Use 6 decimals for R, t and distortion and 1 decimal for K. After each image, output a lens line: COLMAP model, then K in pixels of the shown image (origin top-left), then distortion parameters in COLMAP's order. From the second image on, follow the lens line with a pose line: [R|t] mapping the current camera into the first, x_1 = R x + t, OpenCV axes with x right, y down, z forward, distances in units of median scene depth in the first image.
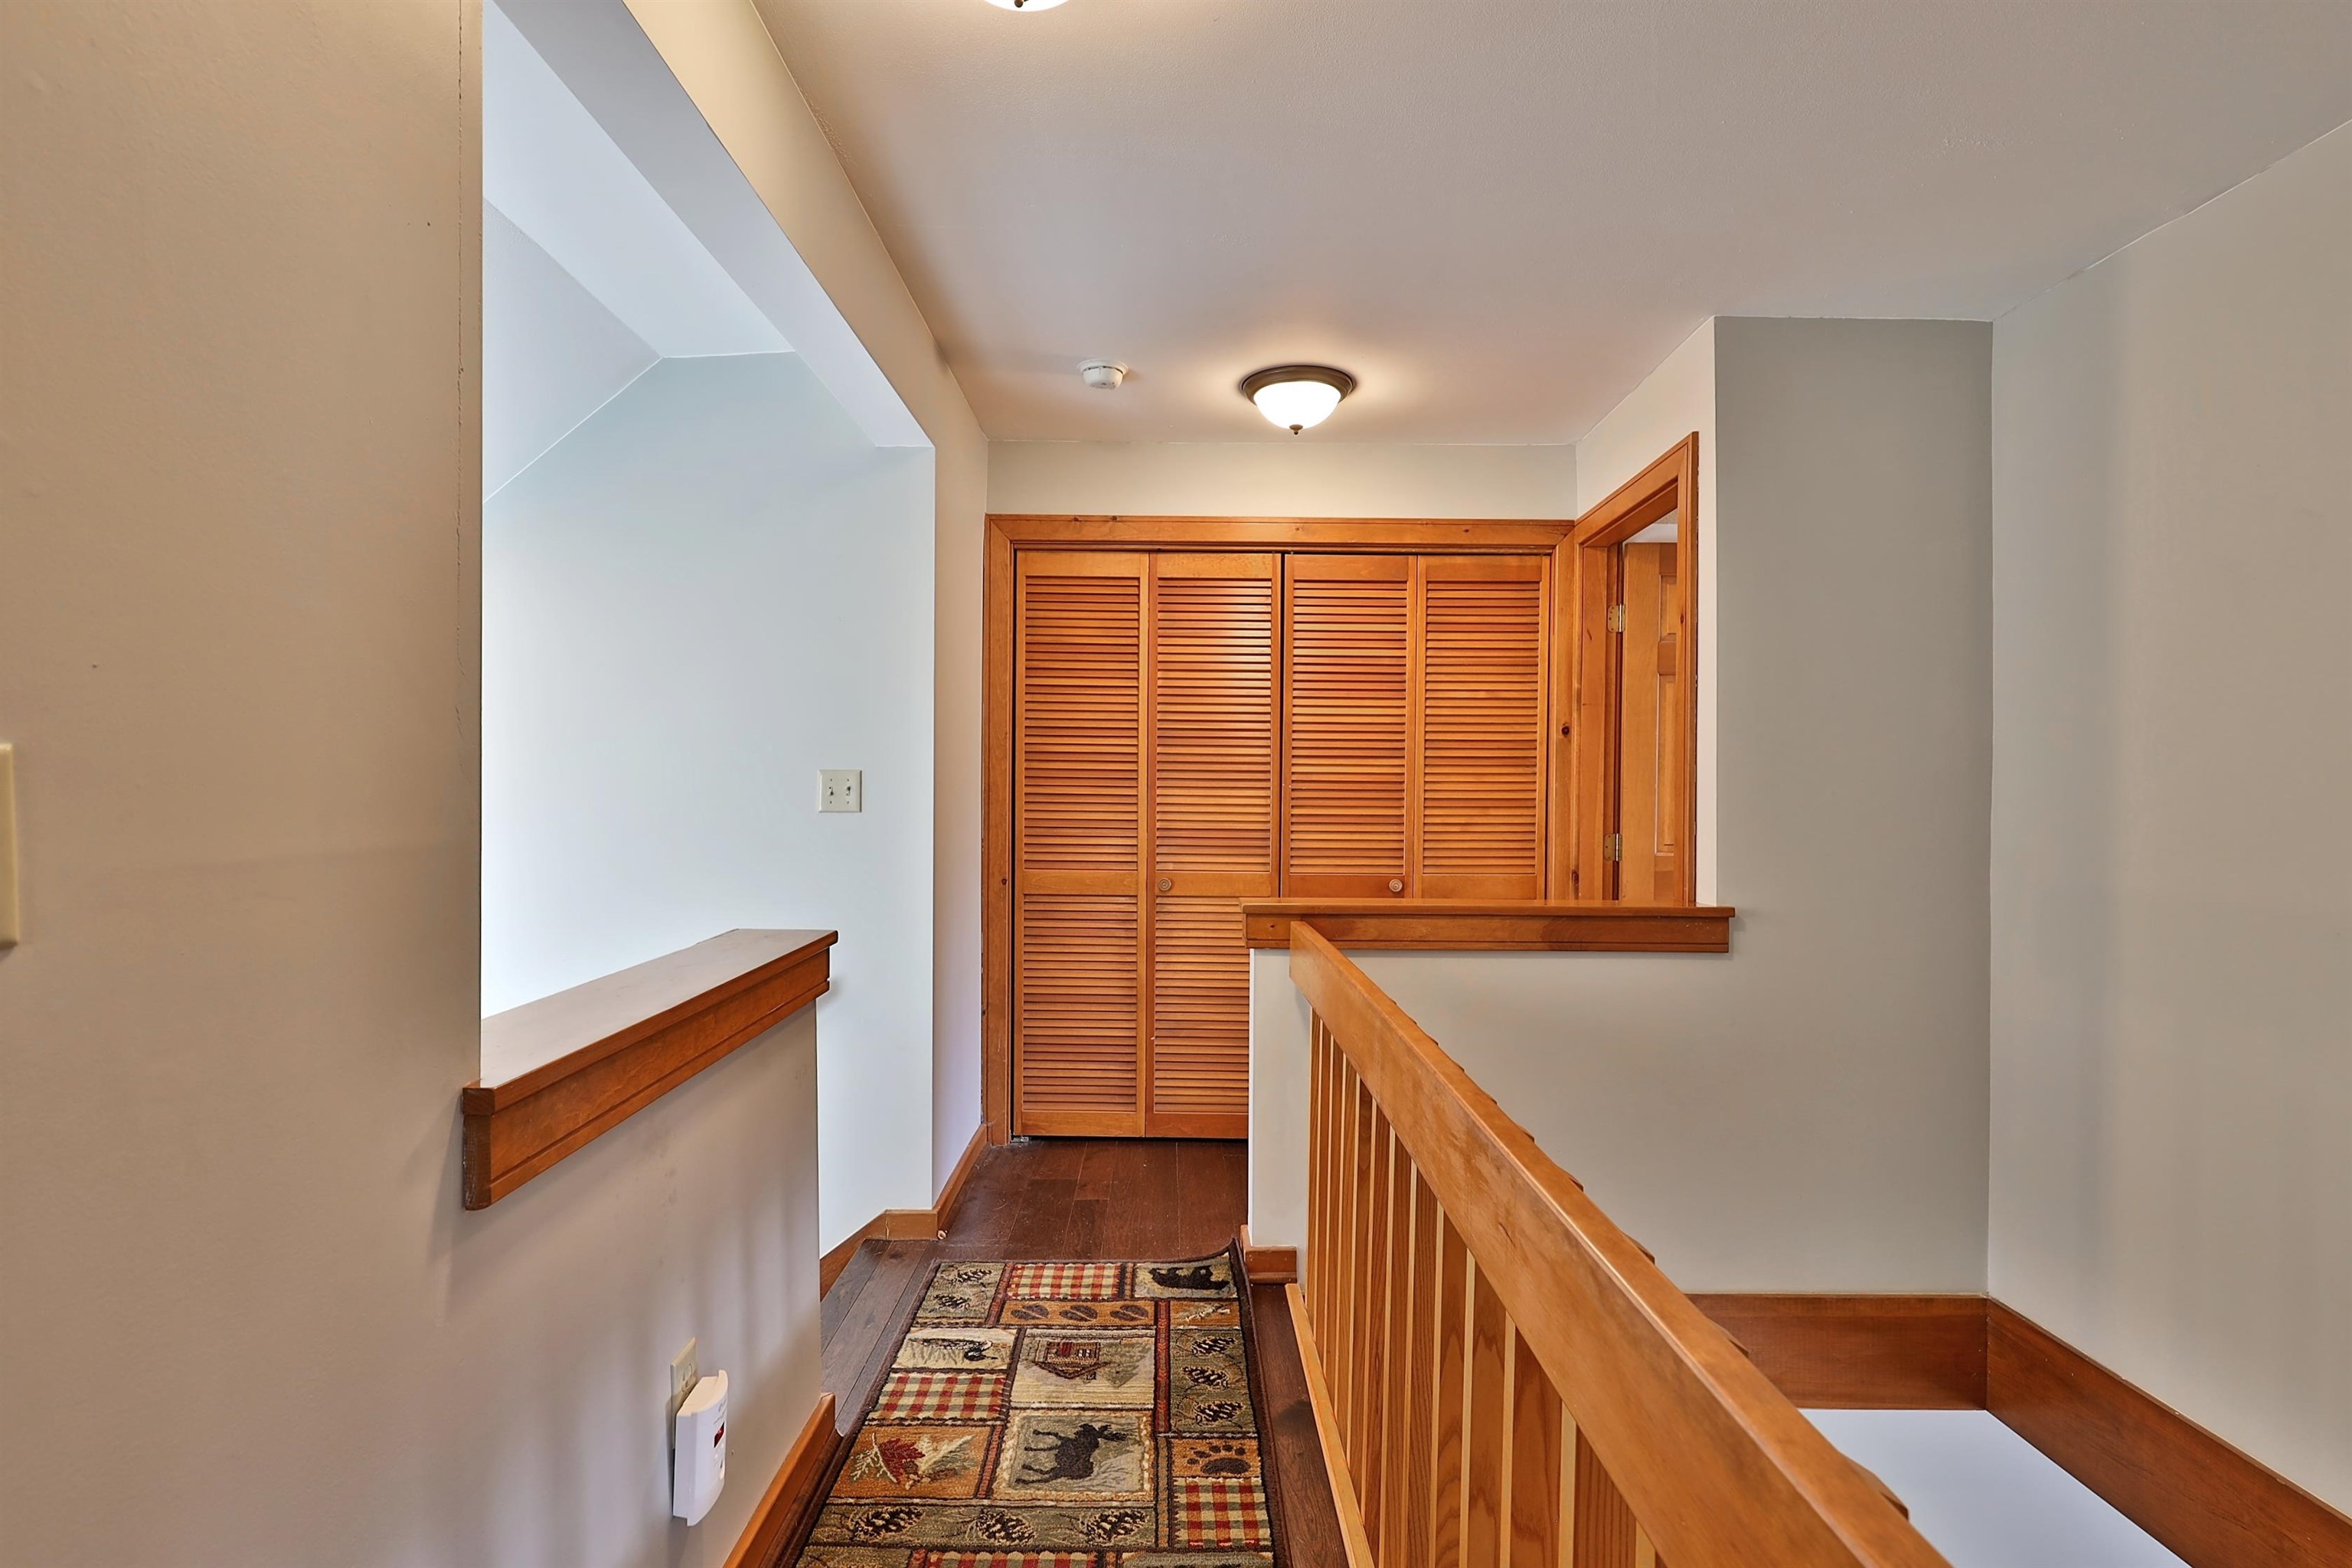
lens RADIAL K [[1134.4, 0, 1176.0], [0, 1134.4, 784.0], [0, 0, 1]] dist [0.010734, -0.001607]
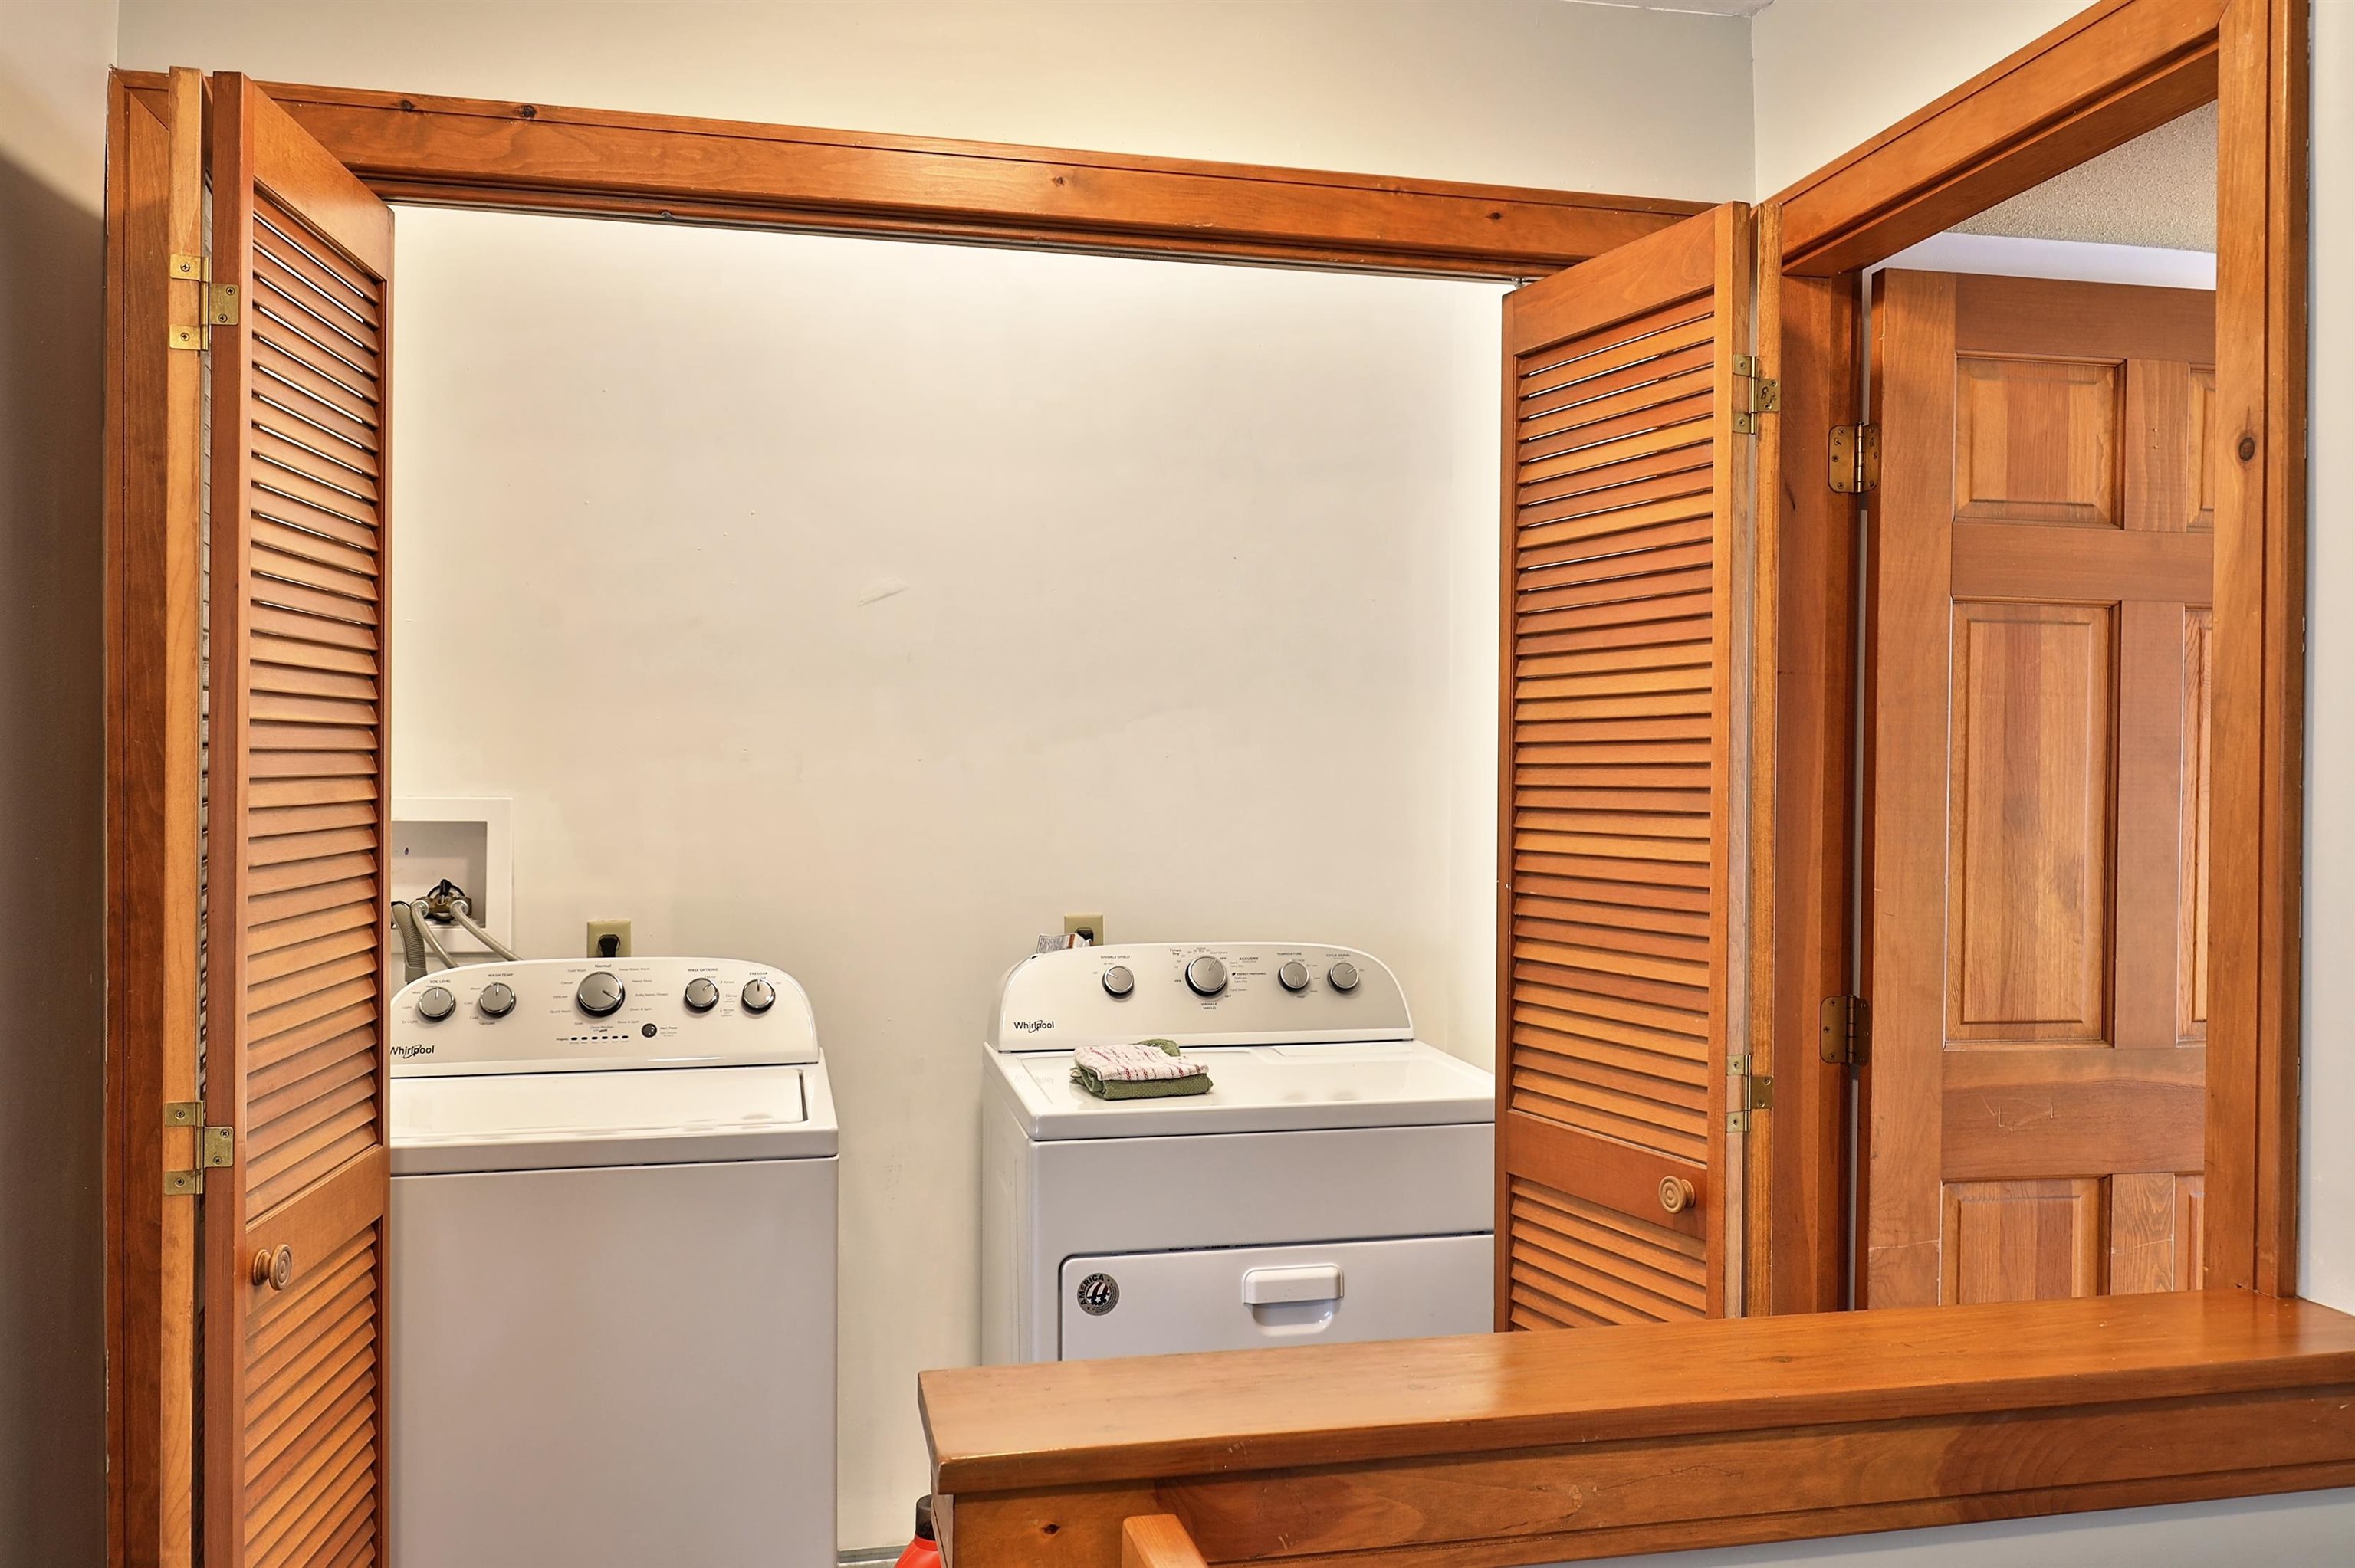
lens RADIAL K [[1809.7, 0, 1177.5], [0, 1809.7, 784.0], [0, 0, 1]] dist [-0.005982, -0.003568]
pose [[0.975403, -0.004055, 0.220394, 0.015654], [-0.000100, 0.999823, 0.018838, -0.043979], [-0.220431, -0.018397, 0.975229, 0.435519]]
